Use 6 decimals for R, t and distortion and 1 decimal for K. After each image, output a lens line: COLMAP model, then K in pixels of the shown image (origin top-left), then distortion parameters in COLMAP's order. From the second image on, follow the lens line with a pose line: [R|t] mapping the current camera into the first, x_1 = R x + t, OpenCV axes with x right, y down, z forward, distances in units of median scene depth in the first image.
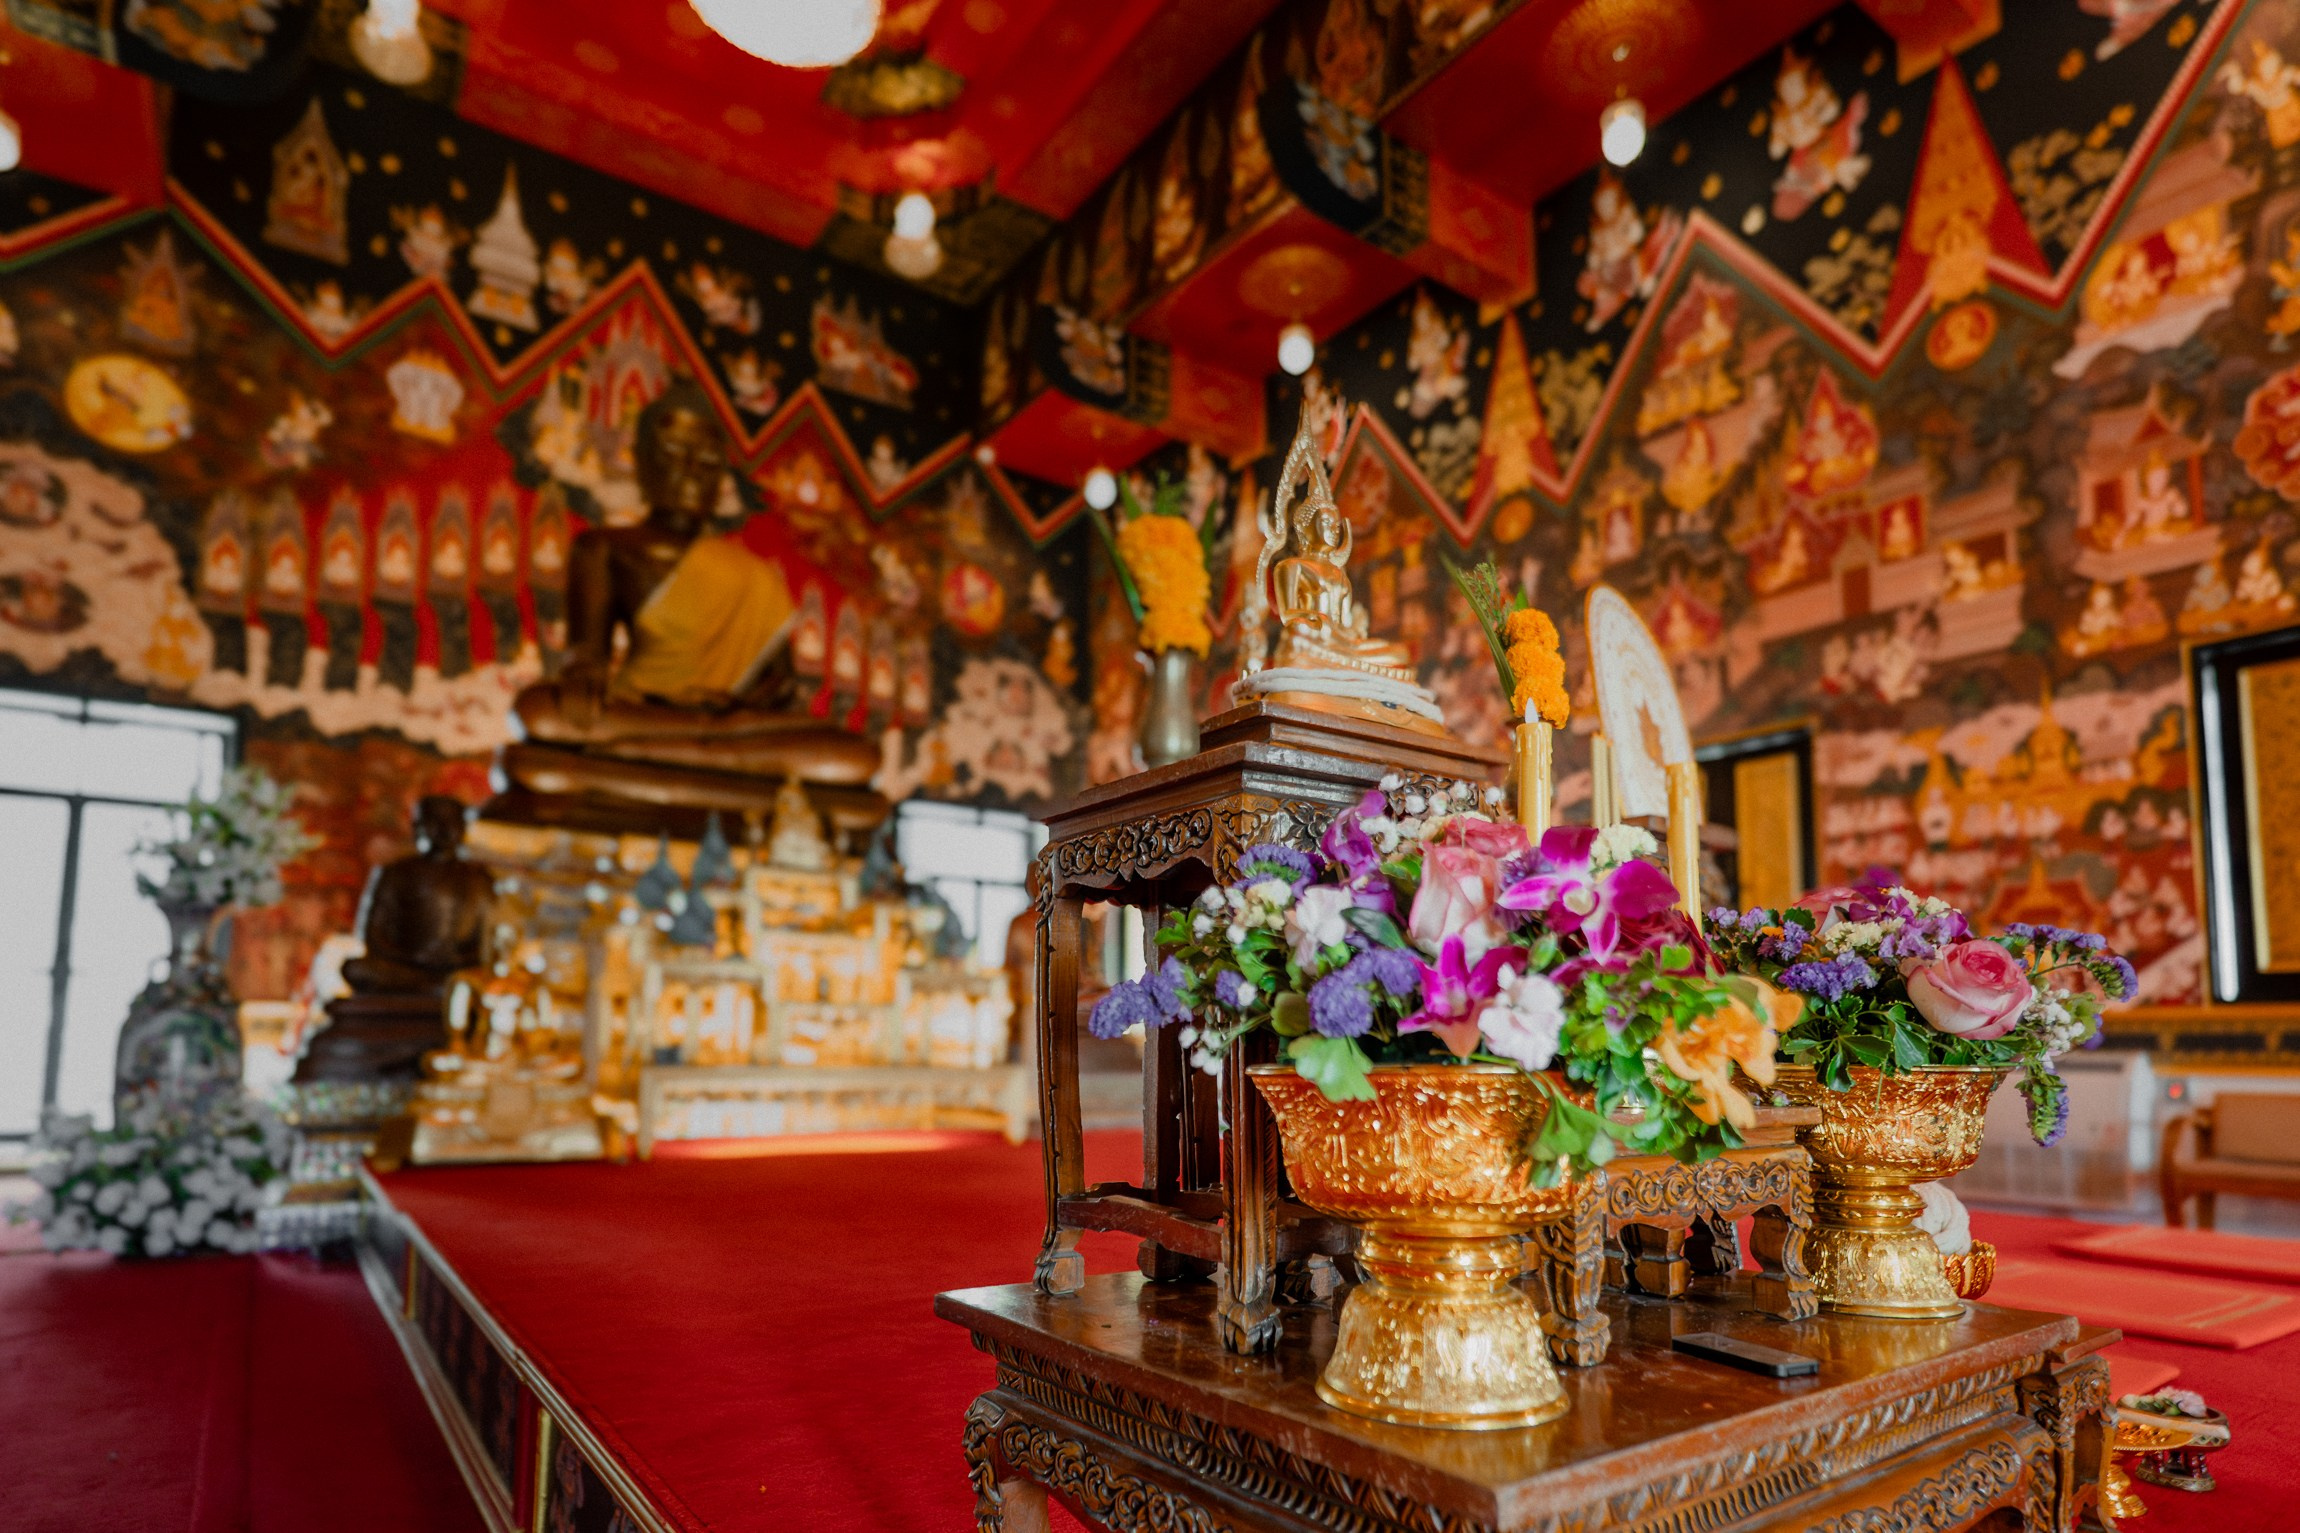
lens RADIAL K [[1368.6, 0, 1127.0], [0, 1368.6, 907.2], [0, 0, 1]] dist [-0.000357, 0.001331]
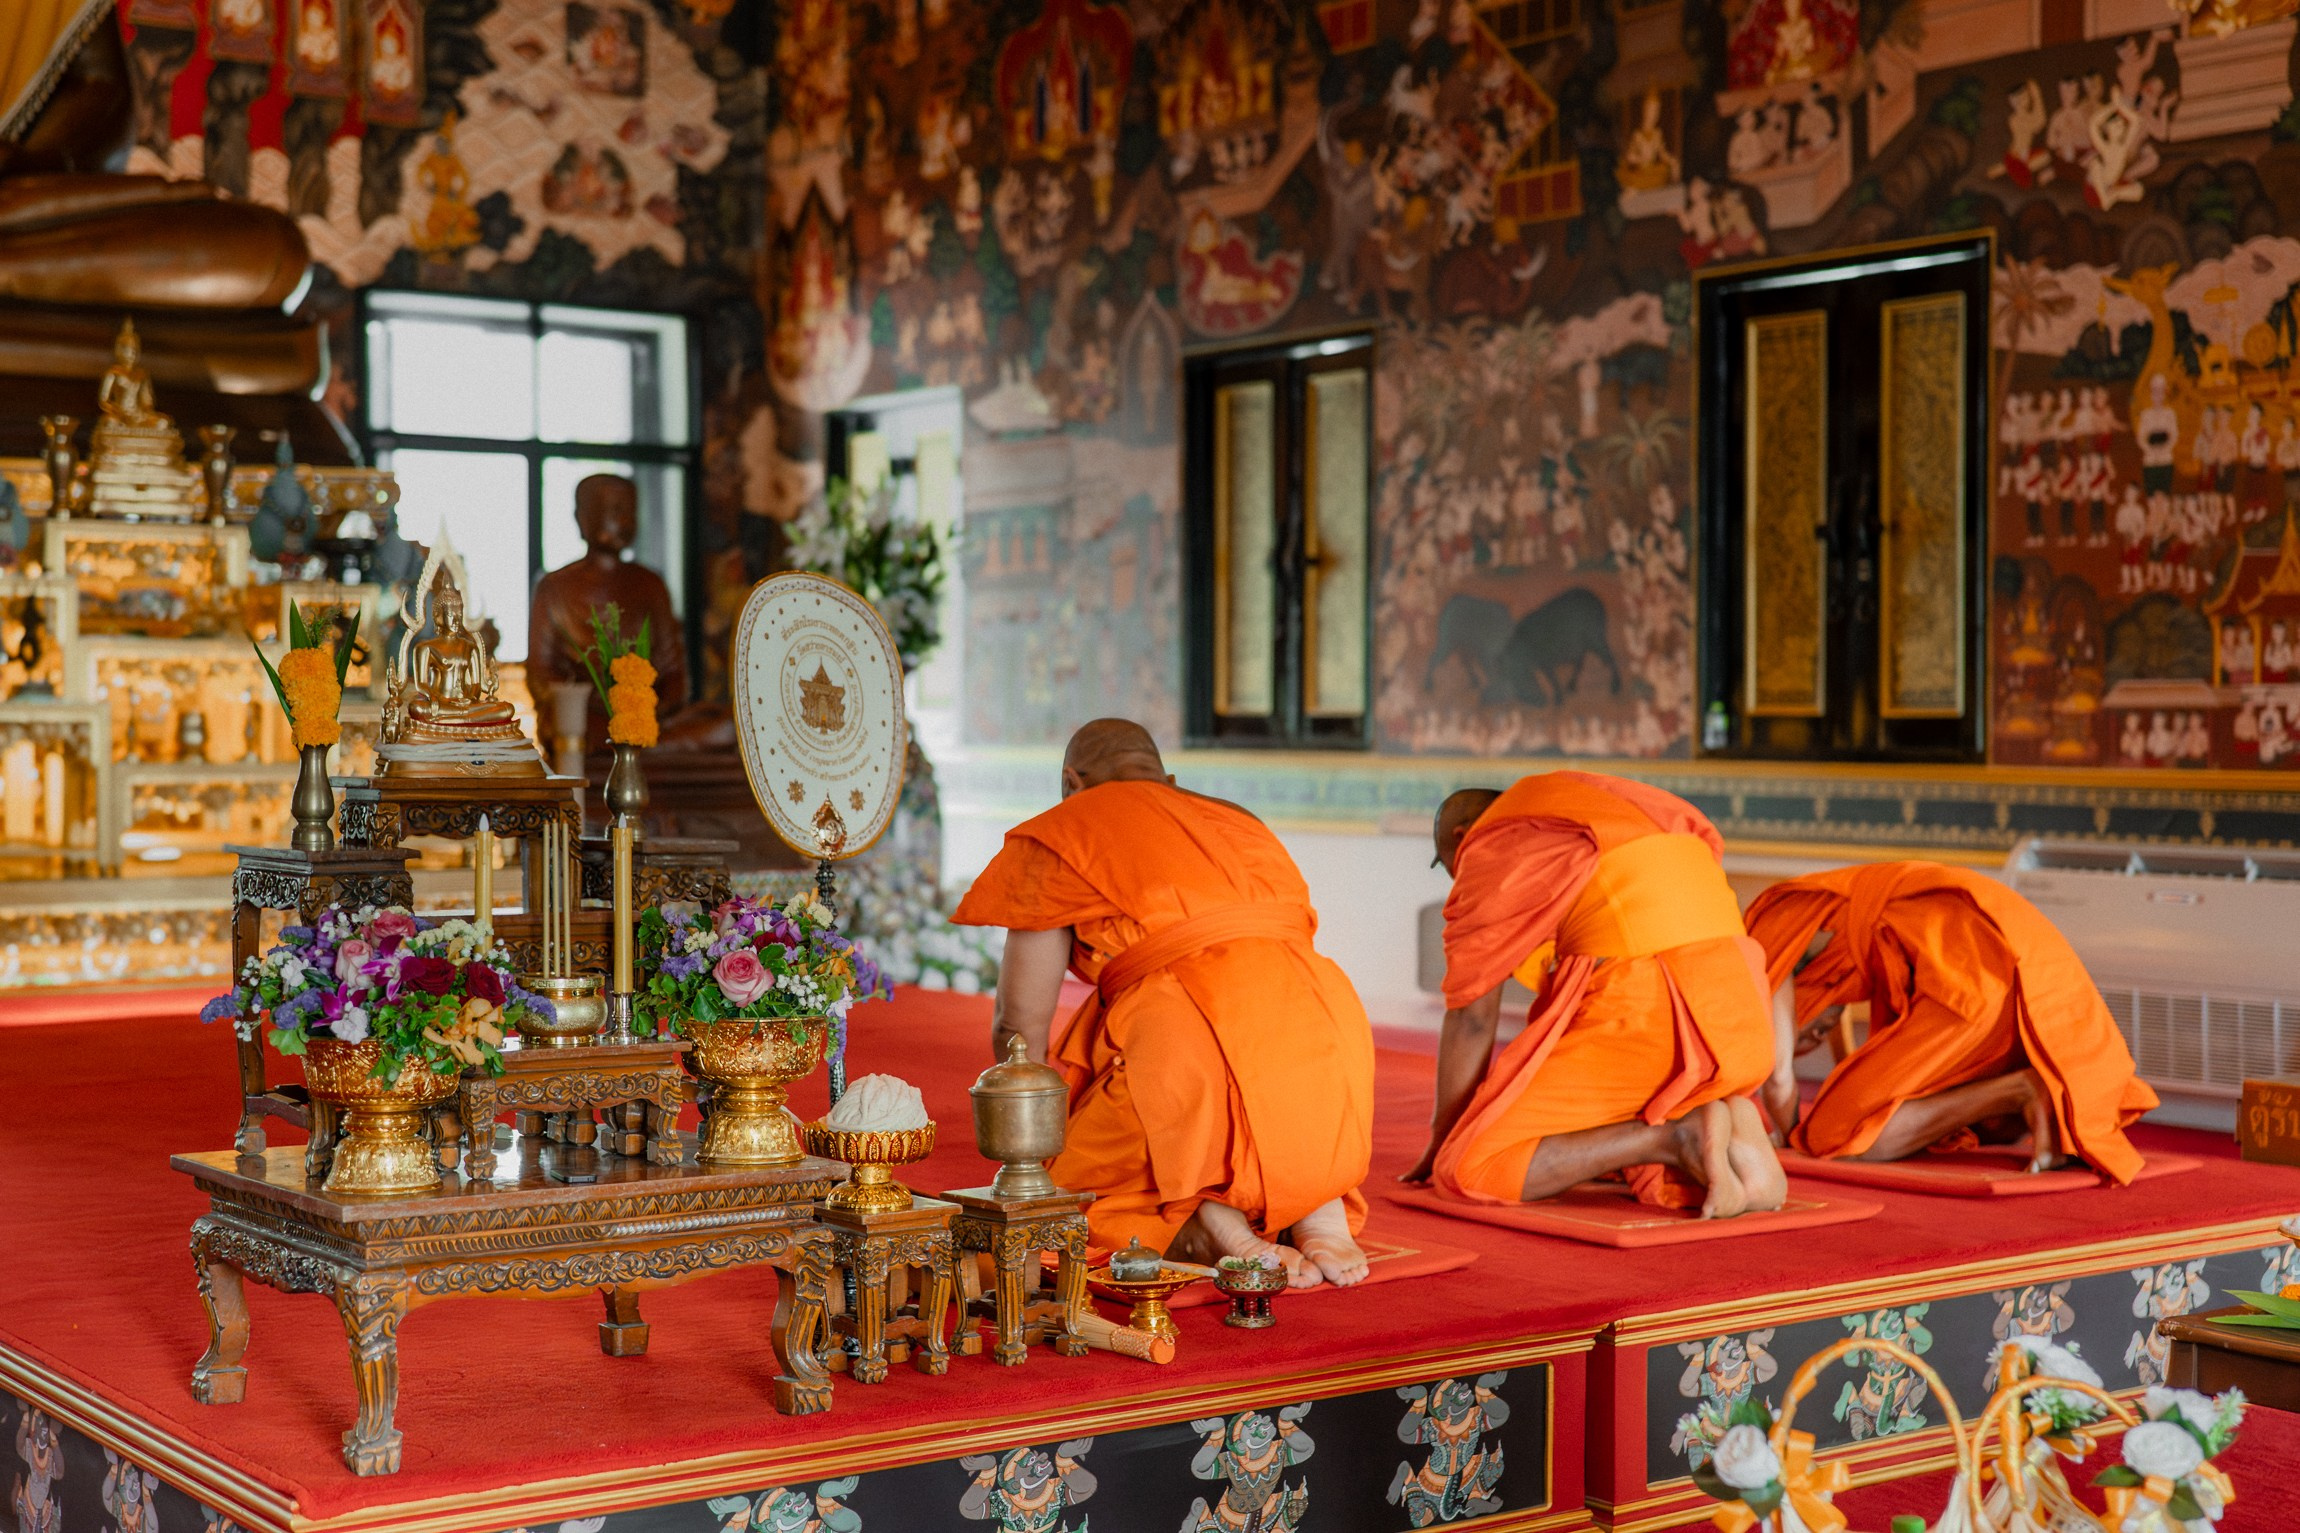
lens RADIAL K [[3766.8, 0, 1164.1], [0, 3766.8, 765.7], [0, 0, 1]] dist [-0.042486, 0.000000]
pose [[0.999914, -0.003239, 0.012674, 0.150847], [0.001661, 0.992454, 0.122607, -0.109477], [-0.012976, -0.122576, 0.992374, -0.515049]]
